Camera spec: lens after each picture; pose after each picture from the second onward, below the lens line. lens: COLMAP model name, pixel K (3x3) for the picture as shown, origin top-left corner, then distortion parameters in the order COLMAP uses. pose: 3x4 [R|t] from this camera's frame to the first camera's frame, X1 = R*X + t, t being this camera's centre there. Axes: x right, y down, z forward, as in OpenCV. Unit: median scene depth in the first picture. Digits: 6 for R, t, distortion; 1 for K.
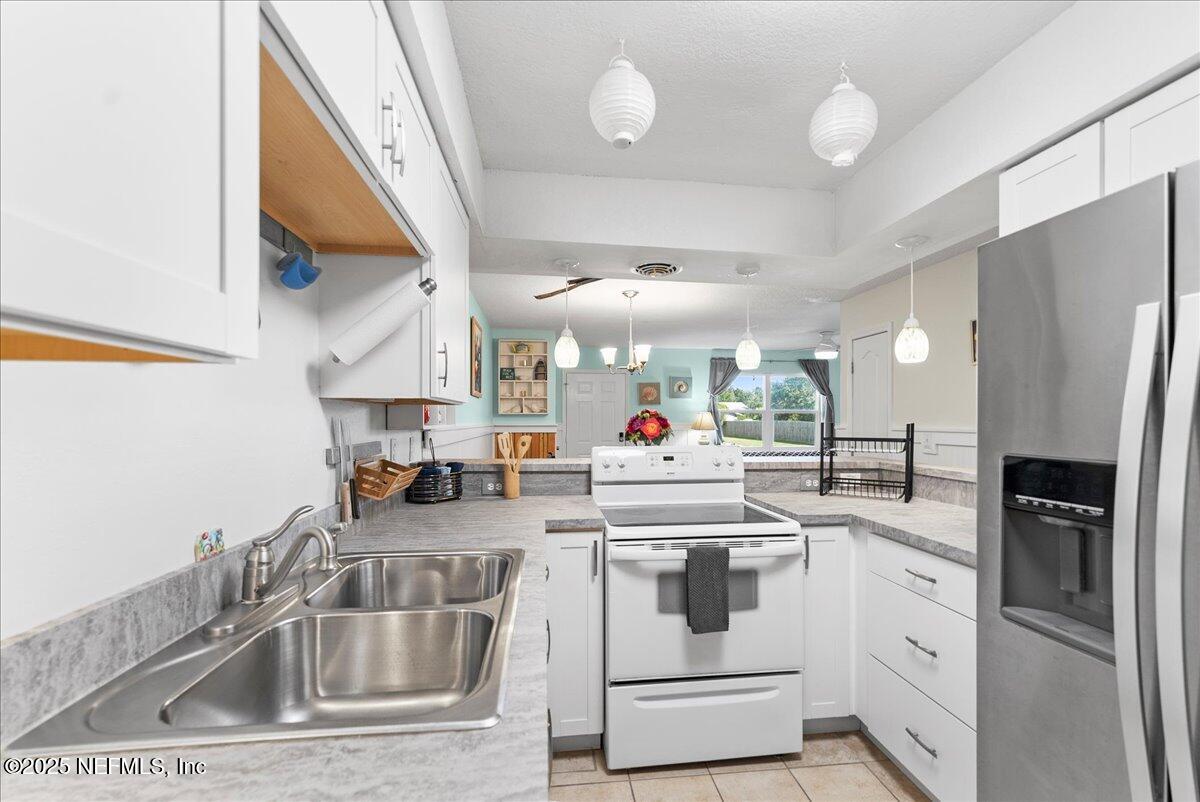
lens RADIAL K [[497.5, 0, 596.7], [0, 497.5, 426.0], [0, 0, 1]] dist [-0.000709, -0.000243]
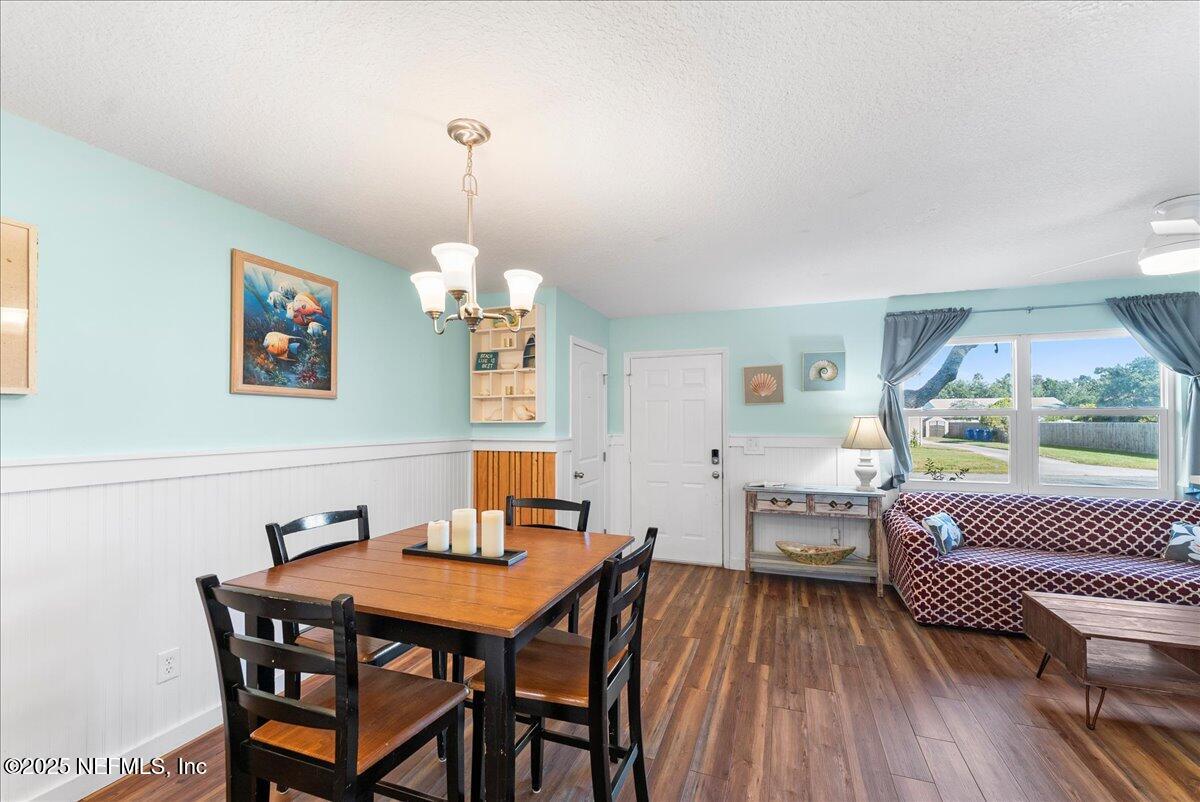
lens RADIAL K [[491.5, 0, 599.2], [0, 491.5, 415.6], [0, 0, 1]] dist [0.000010, -0.000052]
pose [[0.893681, -0.008824, -0.448615, 0.625001], [-0.001526, 0.999741, -0.022705, -0.048727], [0.448700, 0.020976, 0.893436, 1.270294]]
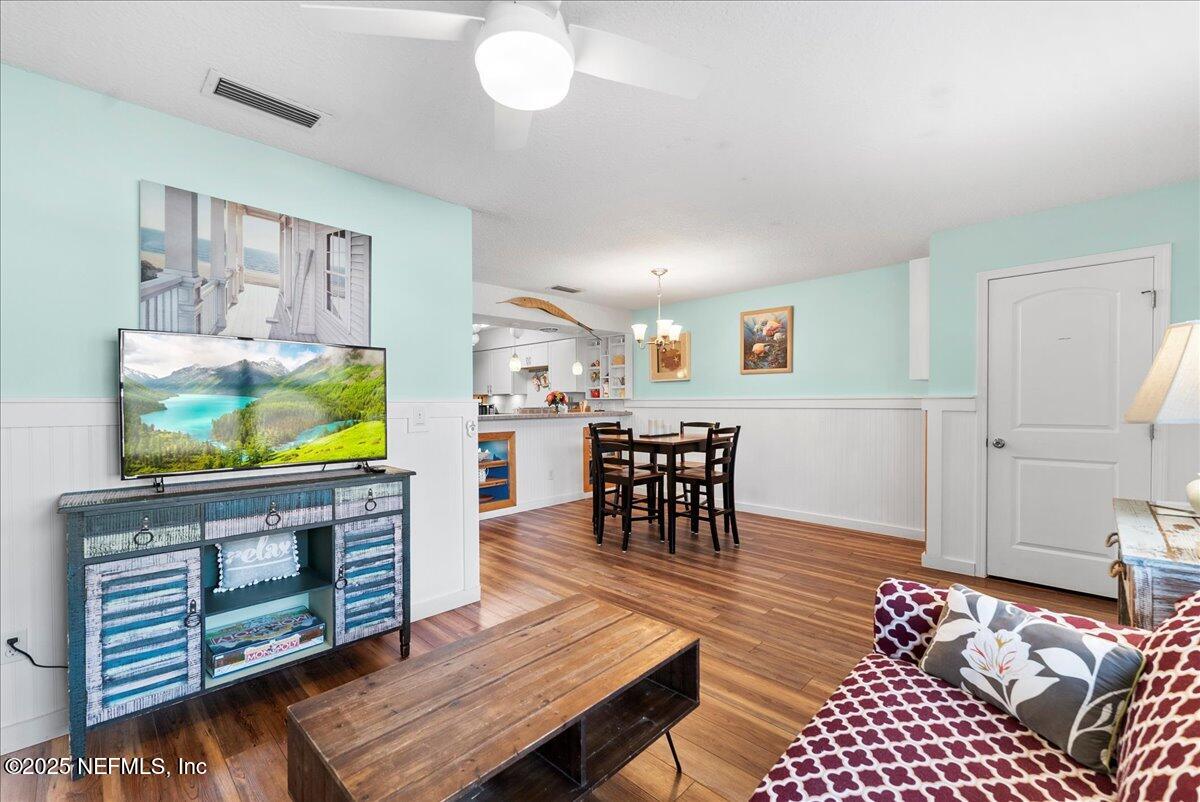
lens RADIAL K [[499.1, 0, 600.6], [0, 499.1, 407.8], [0, 0, 1]] dist [0.001475, 0.000110]
pose [[-0.764534, 0.010472, -0.644499, 1.537826], [-0.002643, 0.999809, 0.019380, -0.000864], [0.644578, 0.016520, -0.764360, 3.158908]]
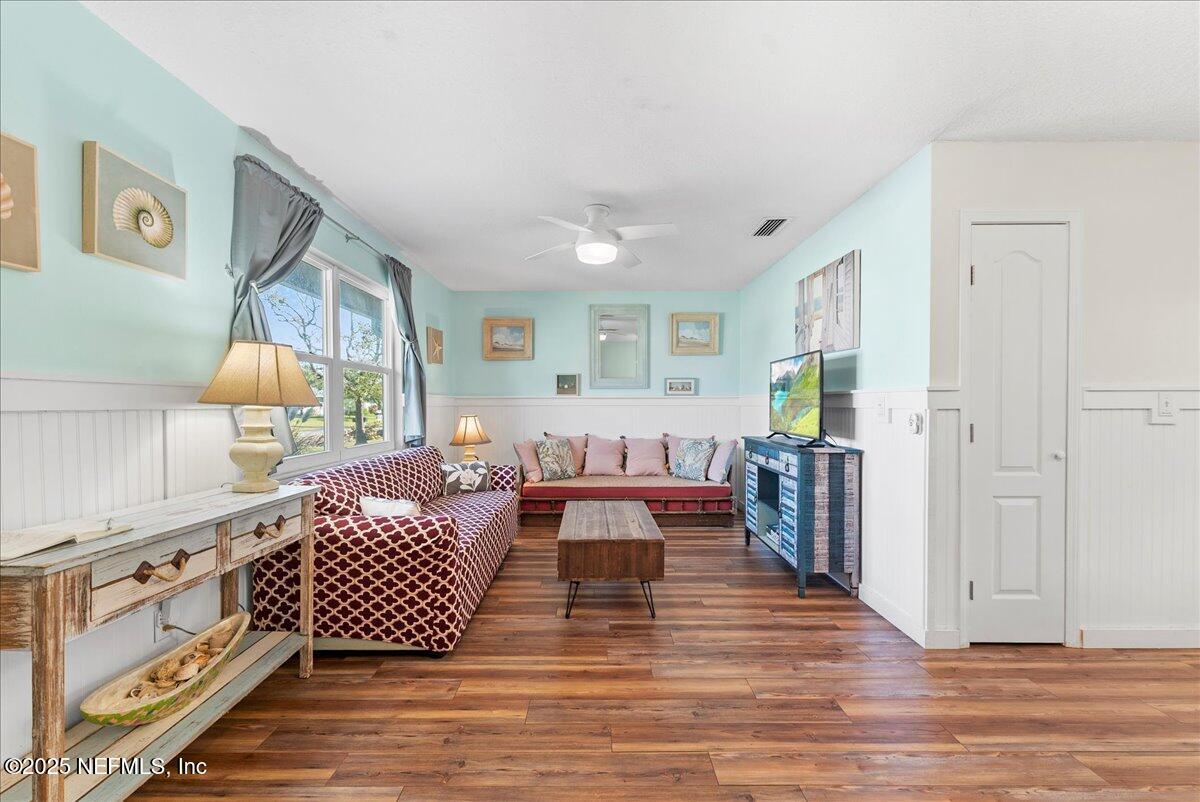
lens RADIAL K [[499.1, 0, 600.6], [0, 499.1, 407.8], [0, 0, 1]] dist [0.001475, 0.000110]
pose [[0.105623, -0.007885, 0.994375, -0.106232], [0.014113, 0.999880, 0.006430, 0.028382], [-0.994306, 0.013355, 0.105722, 2.511403]]
